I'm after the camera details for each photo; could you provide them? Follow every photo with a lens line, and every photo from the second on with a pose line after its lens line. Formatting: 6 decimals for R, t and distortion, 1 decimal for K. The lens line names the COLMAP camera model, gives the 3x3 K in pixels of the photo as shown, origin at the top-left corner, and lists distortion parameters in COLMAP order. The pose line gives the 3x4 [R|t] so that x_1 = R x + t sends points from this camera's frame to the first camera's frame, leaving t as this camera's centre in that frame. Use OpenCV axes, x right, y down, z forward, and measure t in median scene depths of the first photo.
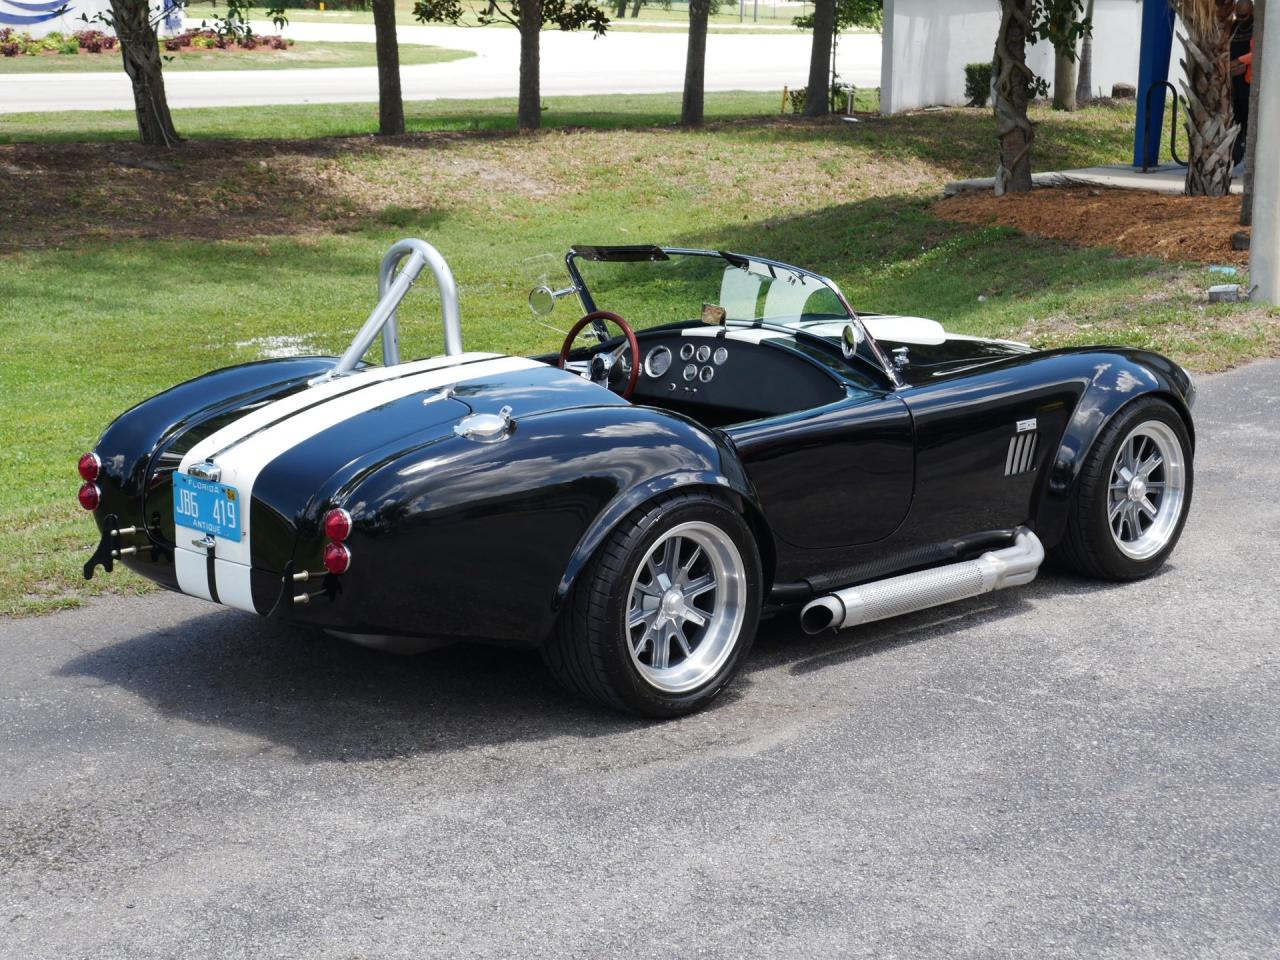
lens RADIAL K [[2432.6, 0, 640.0], [0, 2432.6, 480.0], [0, 0, 1]] dist [0.029193, 0.182130]
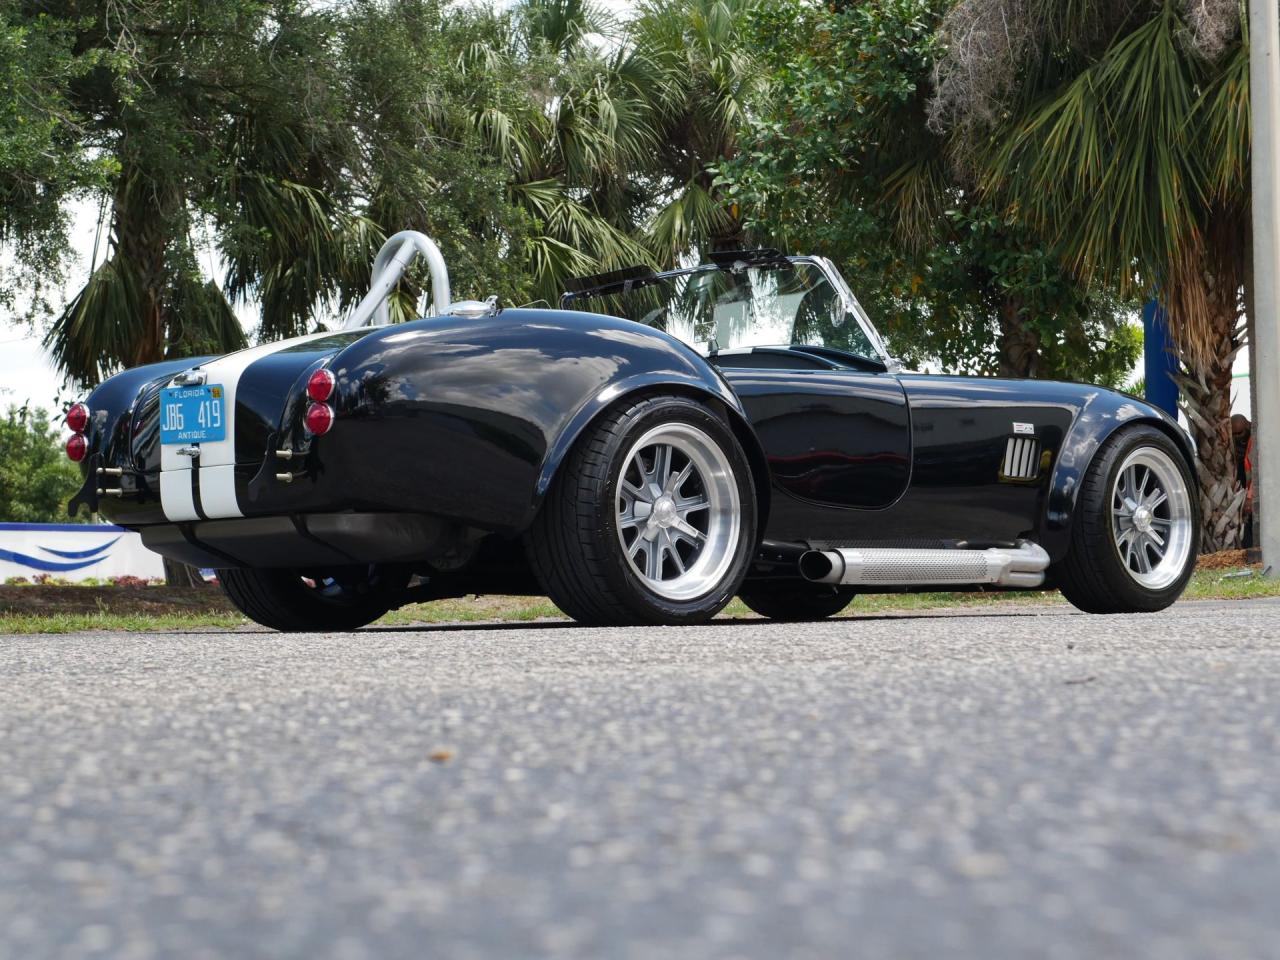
lens RADIAL K [[2432.6, 0, 640.0], [0, 2432.6, 480.0], [0, 0, 1]] dist [0.029193, 0.182130]
pose [[0.999634, -0.025227, -0.009728, 0.012847], [0.022171, 0.970733, -0.239136, 0.263350], [0.015476, 0.238833, 0.970937, 0.042607]]
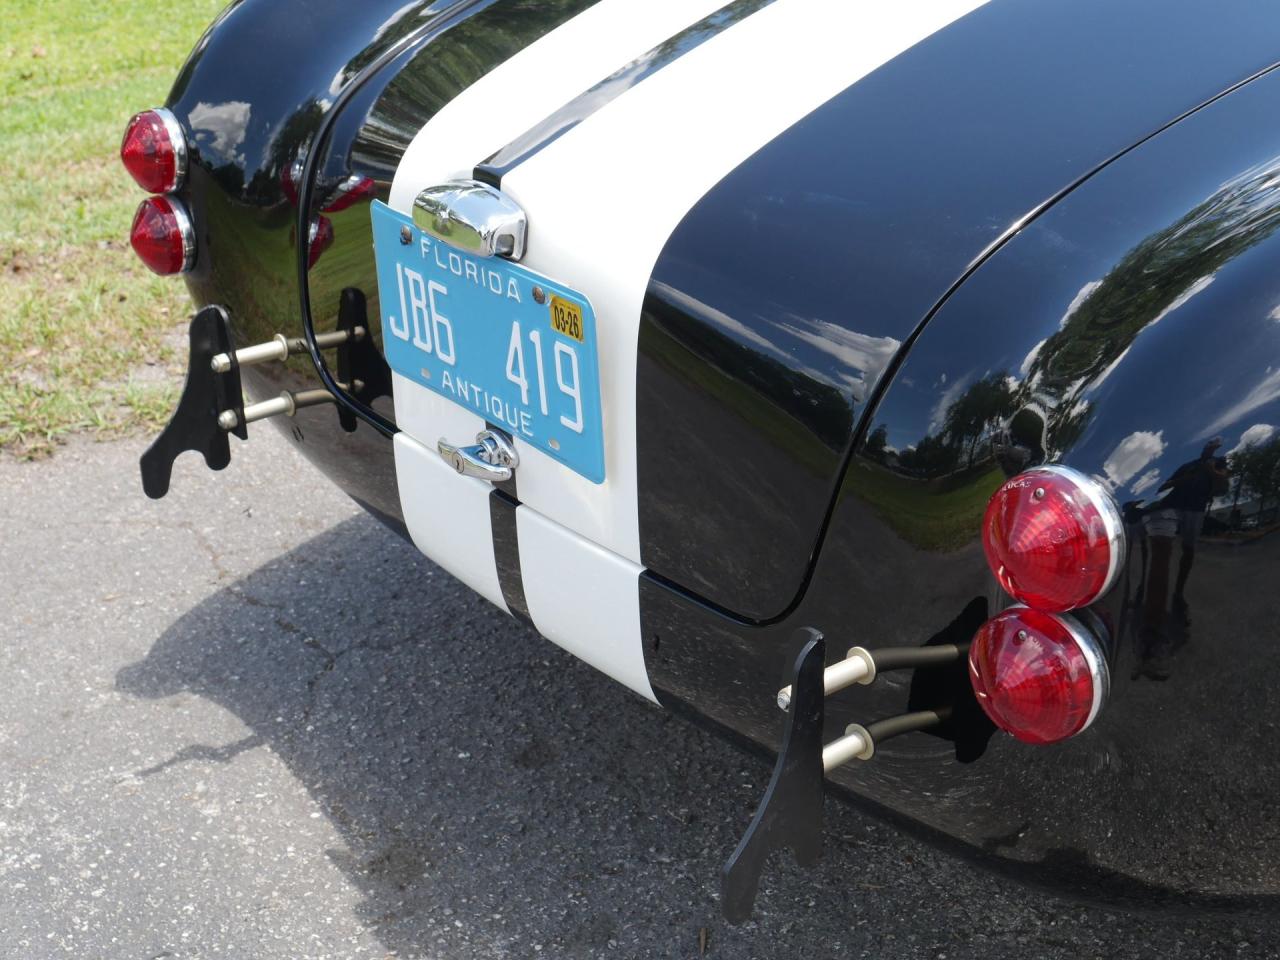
lens RADIAL K [[1952.0, 0, 640.0], [0, 1952.0, 480.0], [0, 0, 1]] dist [0.017500, 0.041738]
pose [[0.991978, 0.021765, -0.124524, -0.123711], [0.009220, 0.969986, 0.242984, -0.026683], [0.126075, -0.242183, 0.962004, 0.736006]]
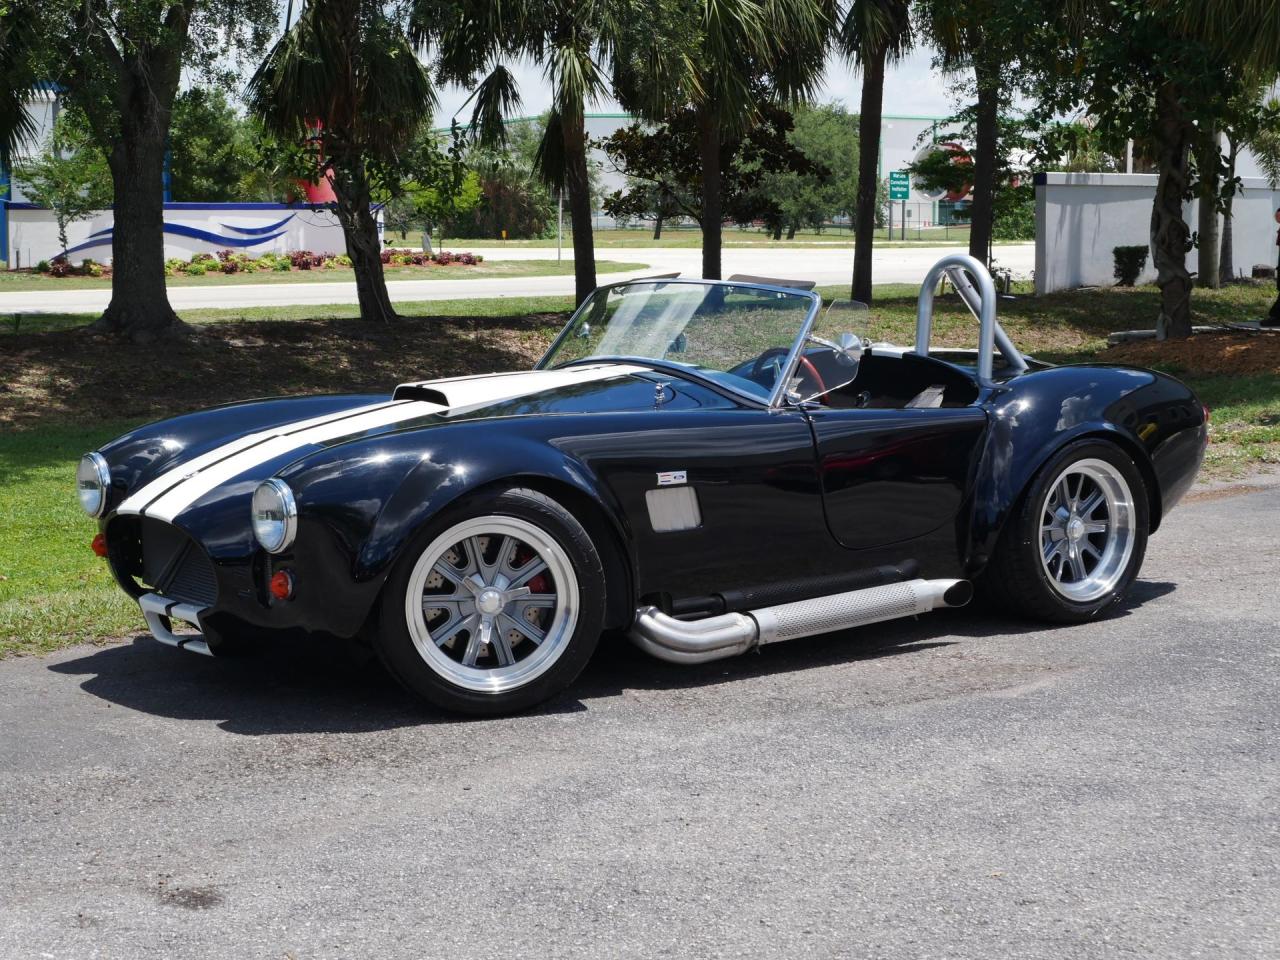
lens RADIAL K [[2280.9, 0, 647.2], [0, 2280.9, 467.5], [0, 0, 1]] dist [-0.012724, 0.257359]
pose [[0.997838, -0.013358, -0.064345, -0.045858], [0.007364, 0.995686, -0.092498, 0.095980], [0.065303, 0.091824, 0.993632, -0.018252]]
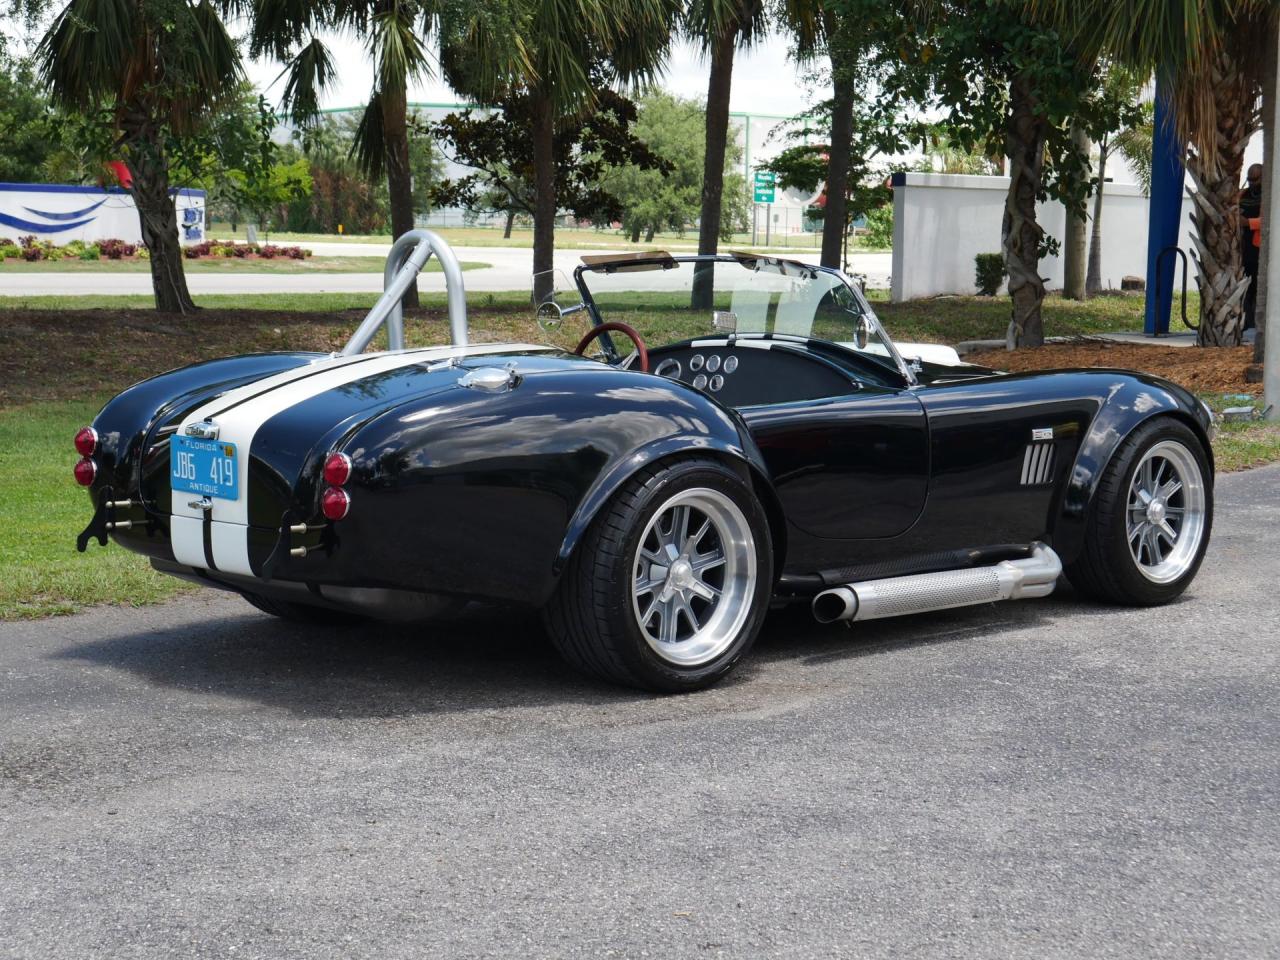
lens RADIAL K [[2432.6, 0, 640.0], [0, 2432.6, 480.0], [0, 0, 1]] dist [0.029193, 0.182130]
pose [[0.999972, 0.005308, -0.005235, 0.001995], [-0.005779, 0.995511, -0.094470, 0.101542], [0.004710, 0.094498, 0.995514, 0.027314]]
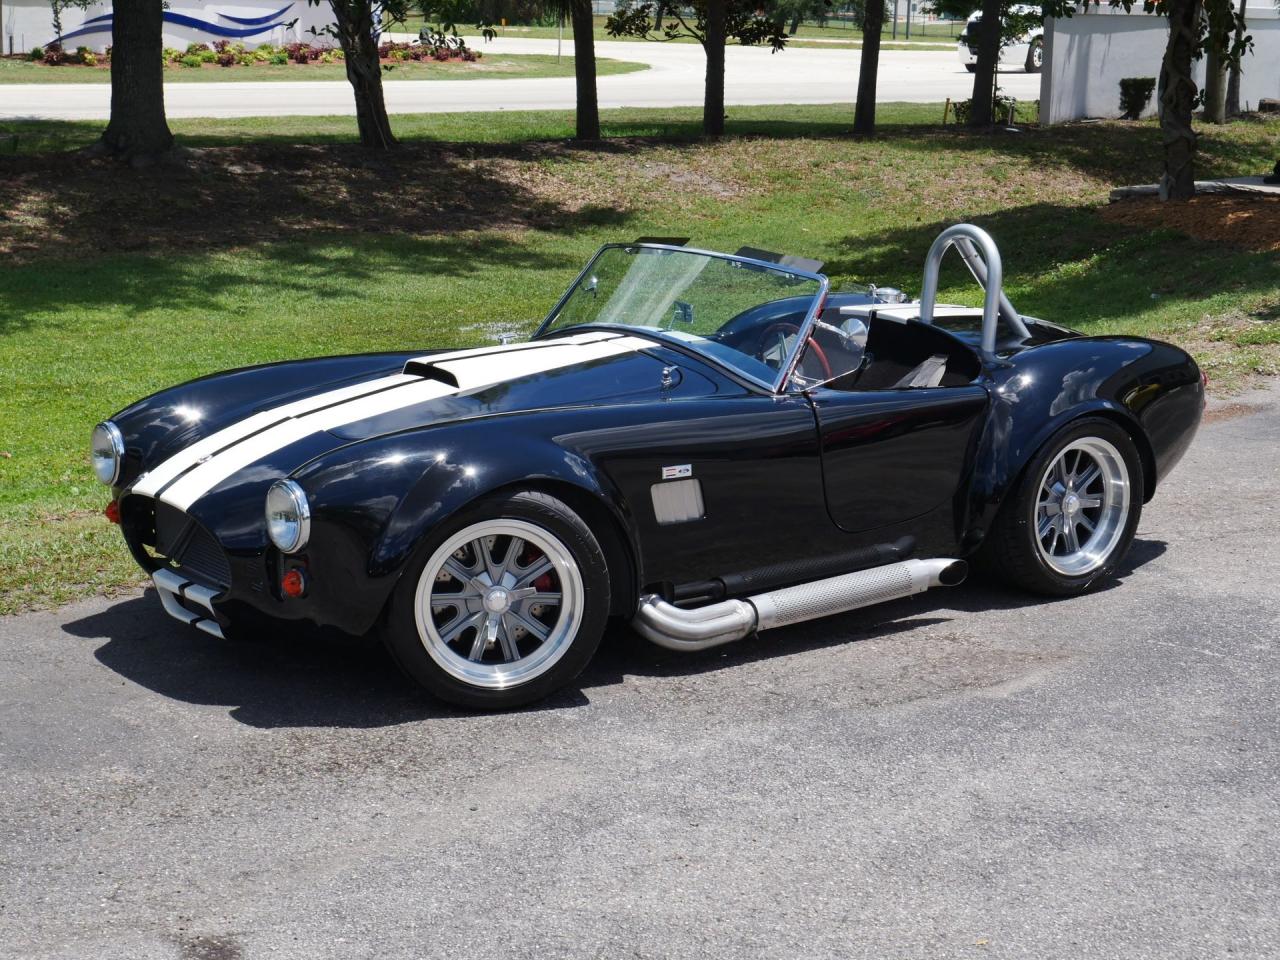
lens RADIAL K [[2280.9, 0, 647.2], [0, 2280.9, 467.5], [0, 0, 1]] dist [-0.012724, 0.257359]
pose [[0.998000, 0.018246, -0.060525, -0.051037], [-0.018230, 0.999833, 0.000816, 0.010600], [0.060530, 0.000289, 0.998166, -0.039188]]
